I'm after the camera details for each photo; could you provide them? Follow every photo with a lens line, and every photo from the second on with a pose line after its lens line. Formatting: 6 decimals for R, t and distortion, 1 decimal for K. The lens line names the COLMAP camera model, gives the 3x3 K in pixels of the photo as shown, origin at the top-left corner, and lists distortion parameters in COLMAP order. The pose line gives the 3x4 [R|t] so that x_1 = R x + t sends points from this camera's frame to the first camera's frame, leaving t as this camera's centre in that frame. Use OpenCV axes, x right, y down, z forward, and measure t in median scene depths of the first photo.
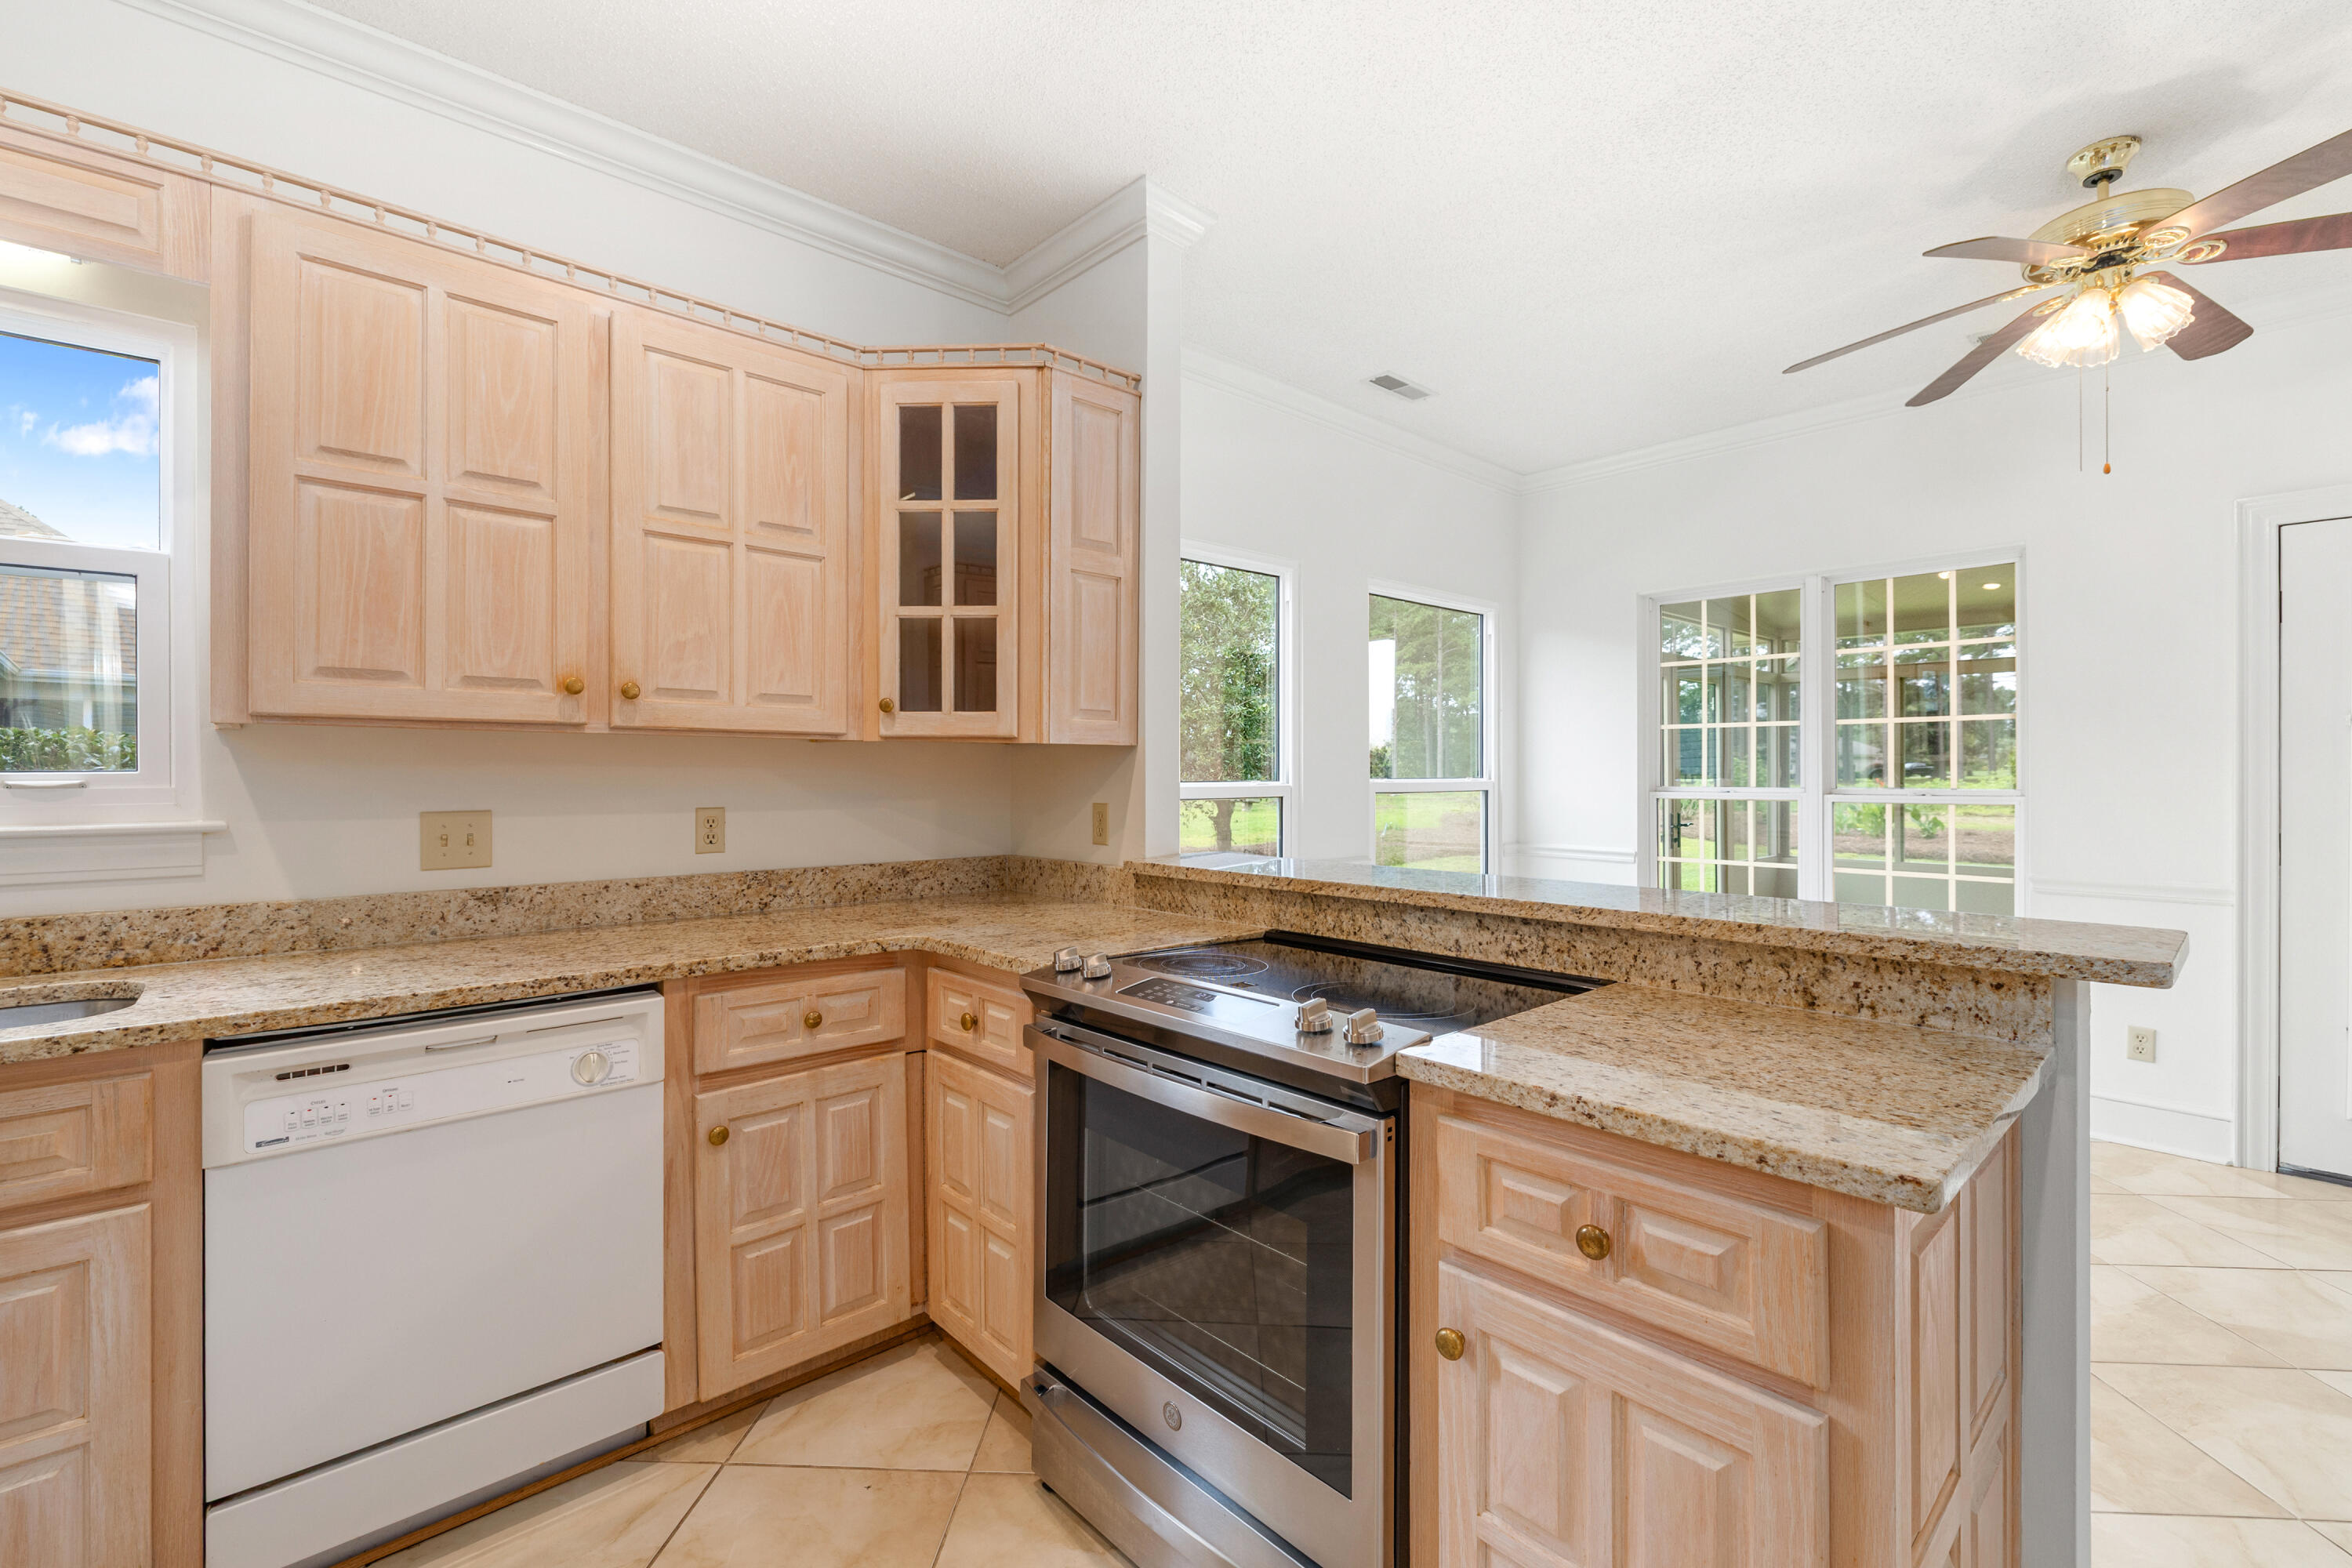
lens RADIAL K [[1005.7, 0, 1175.5], [0, 1005.7, 771.4], [0, 0, 1]] dist [0.000526, -0.000400]
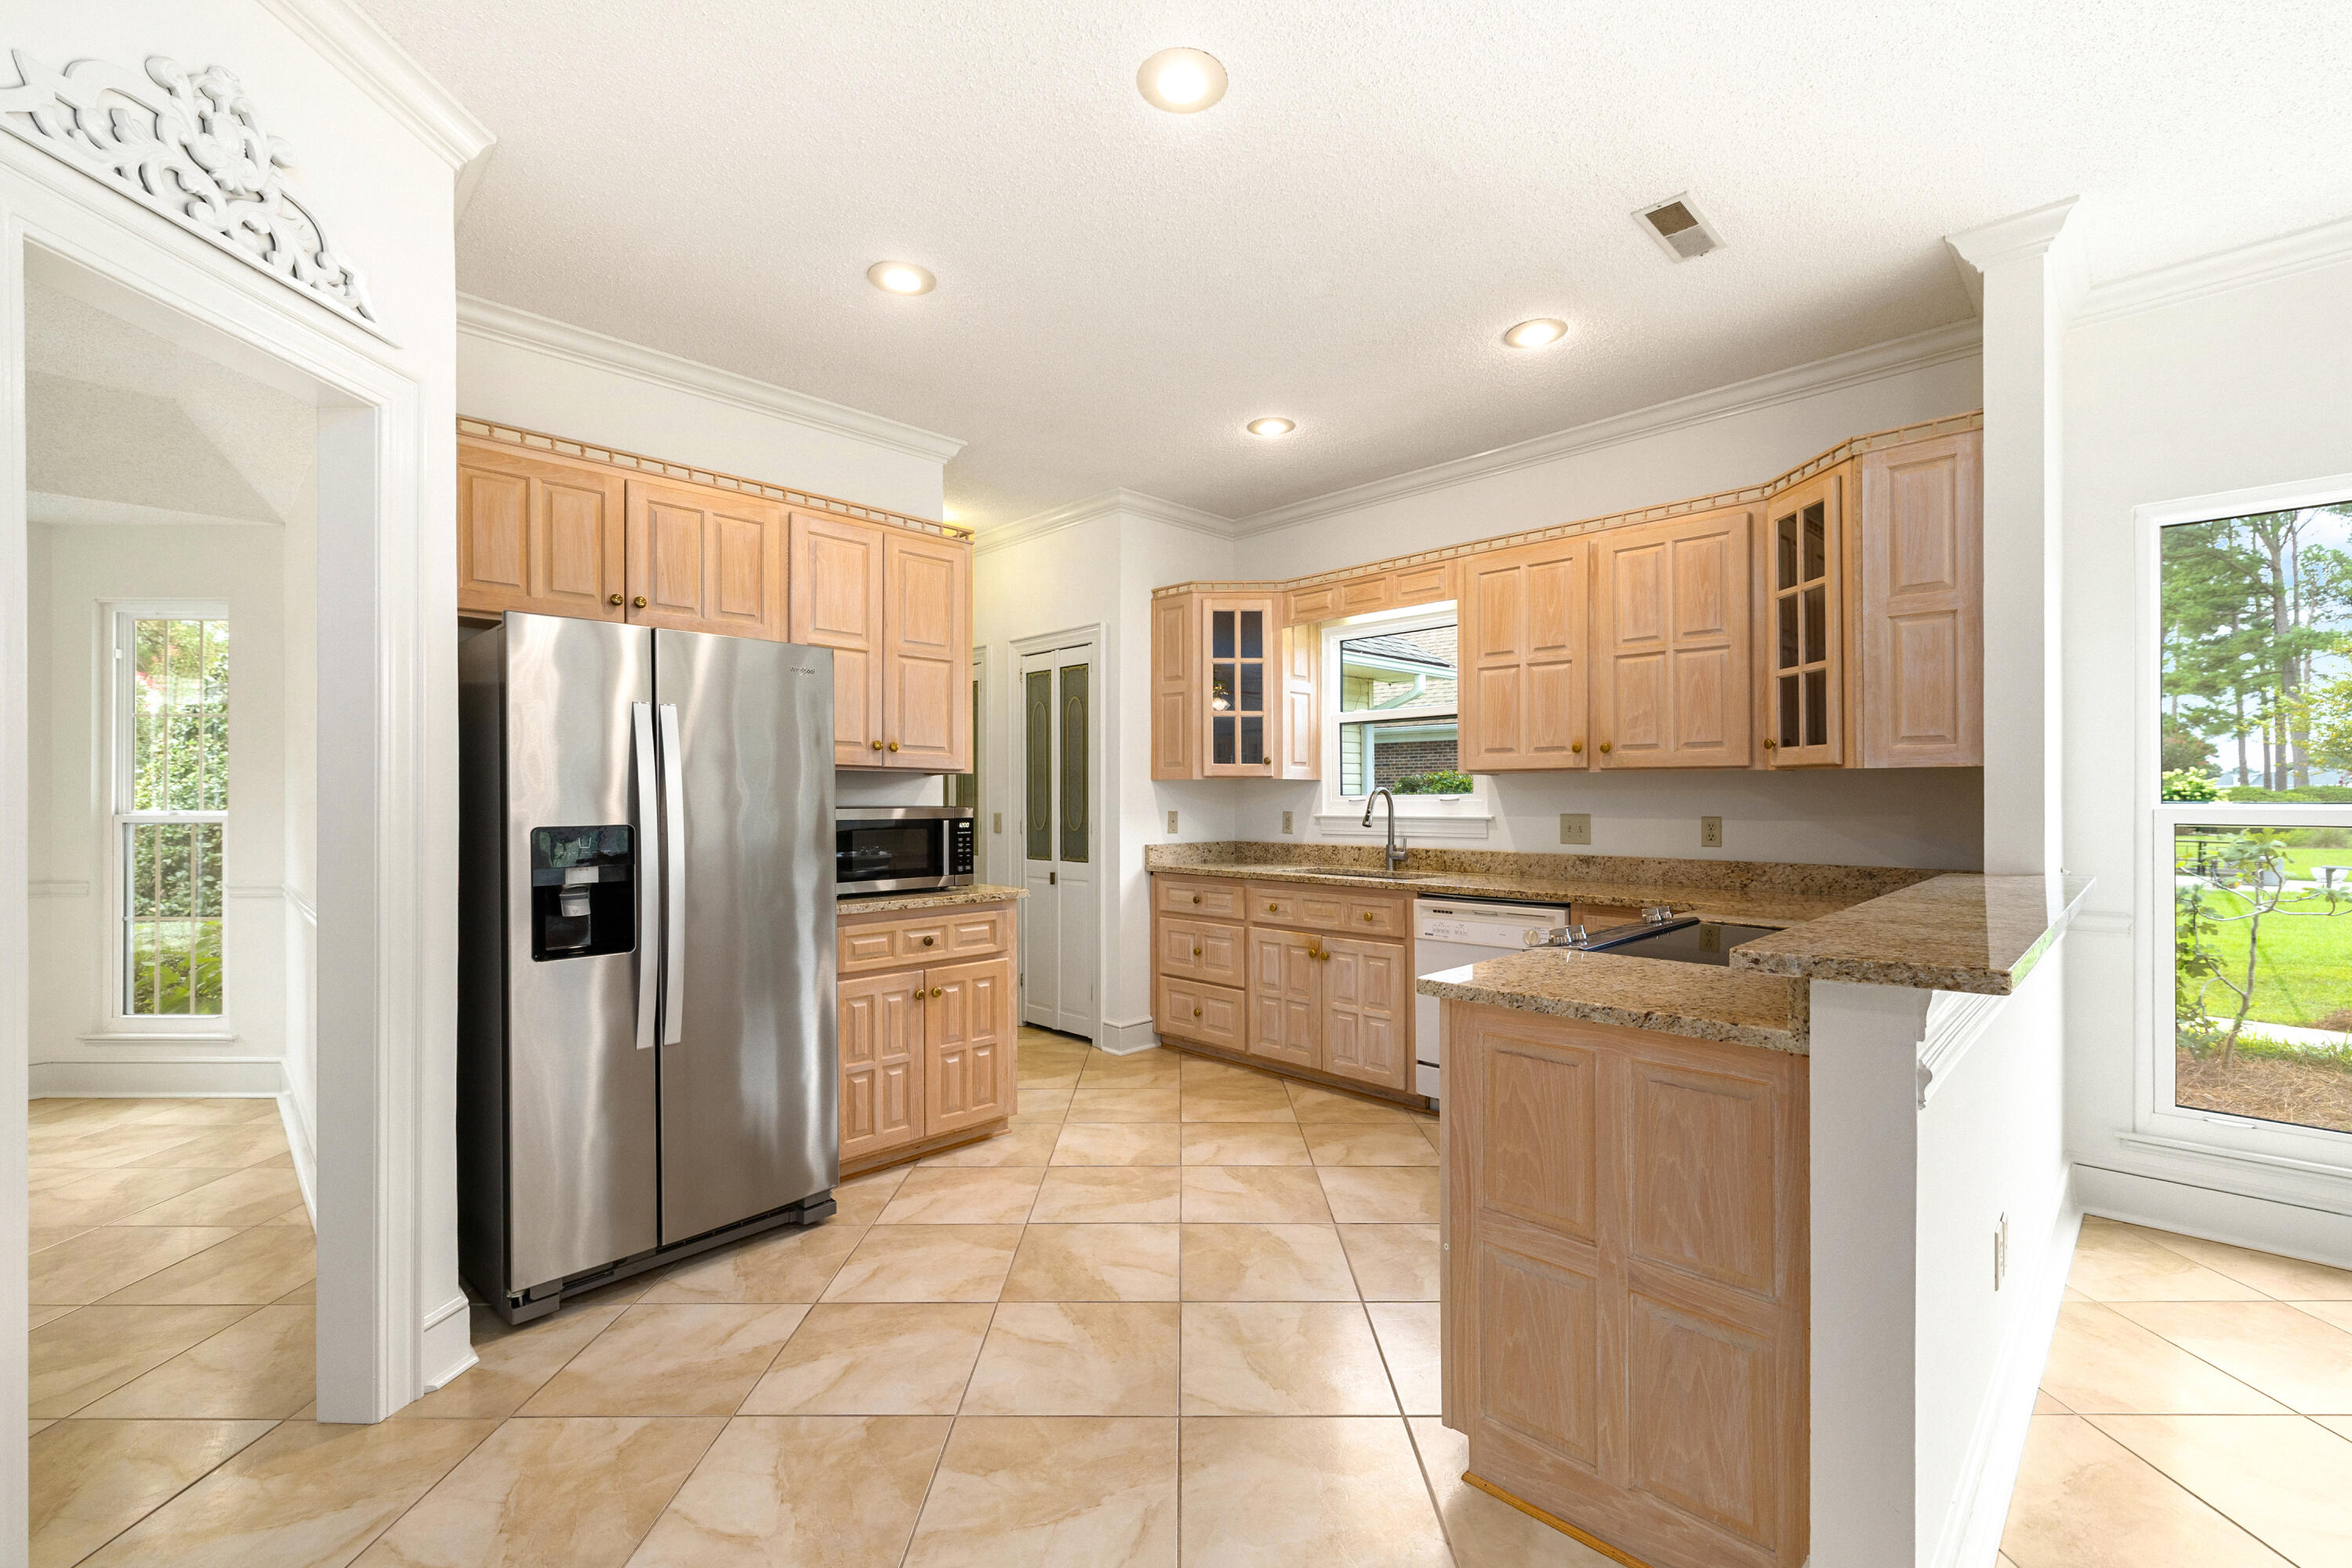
lens RADIAL K [[998.6, 0, 1176.0], [0, 998.6, 784.0], [0, 0, 1]] dist [-0.002162, -0.000411]
pose [[0.048130, -0.012567, -0.998762, 1.184298], [0.004711, 0.999913, -0.012354, 0.002193], [0.998830, -0.004110, 0.048185, 0.148026]]
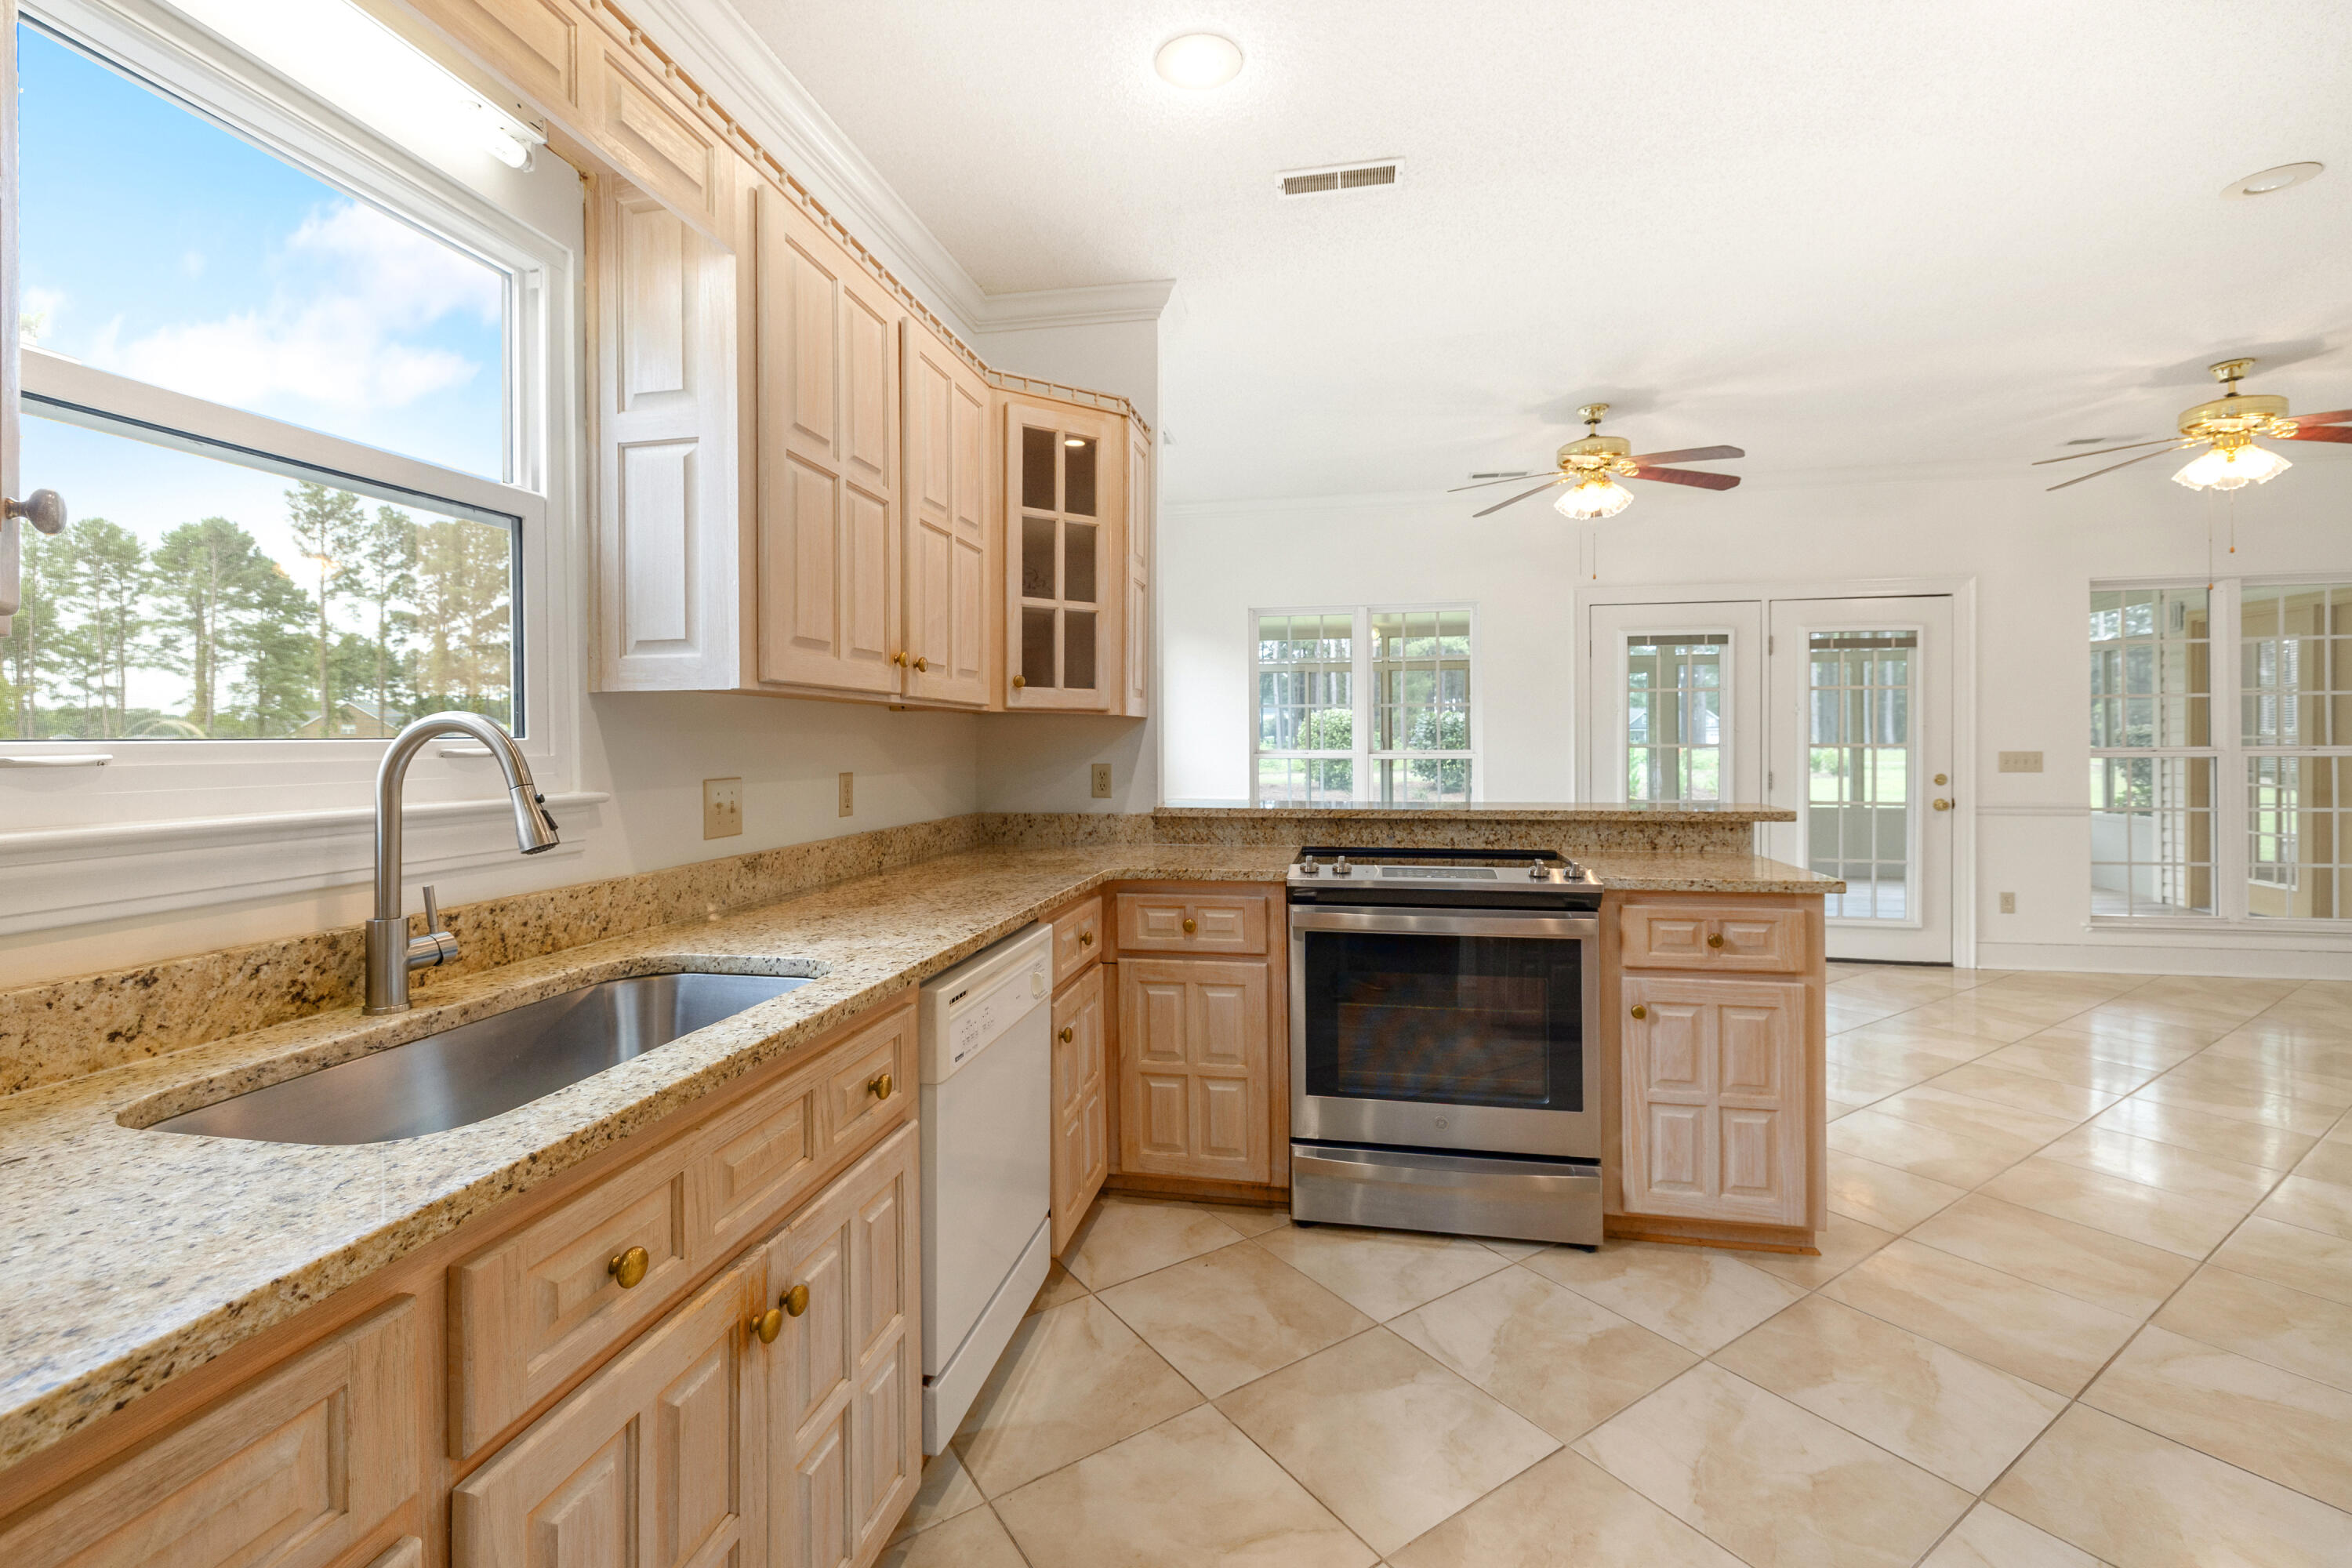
lens RADIAL K [[1012.0, 0, 1168.3], [0, 1012.0, 741.9], [0, 0, 1]] dist [0.000393, -0.000024]
pose [[0.803236, -0.003739, 0.595650, -0.974767], [0.003671, 0.999992, 0.001326, 0.004307], [-0.595650, 0.001122, 0.803243, -0.053542]]
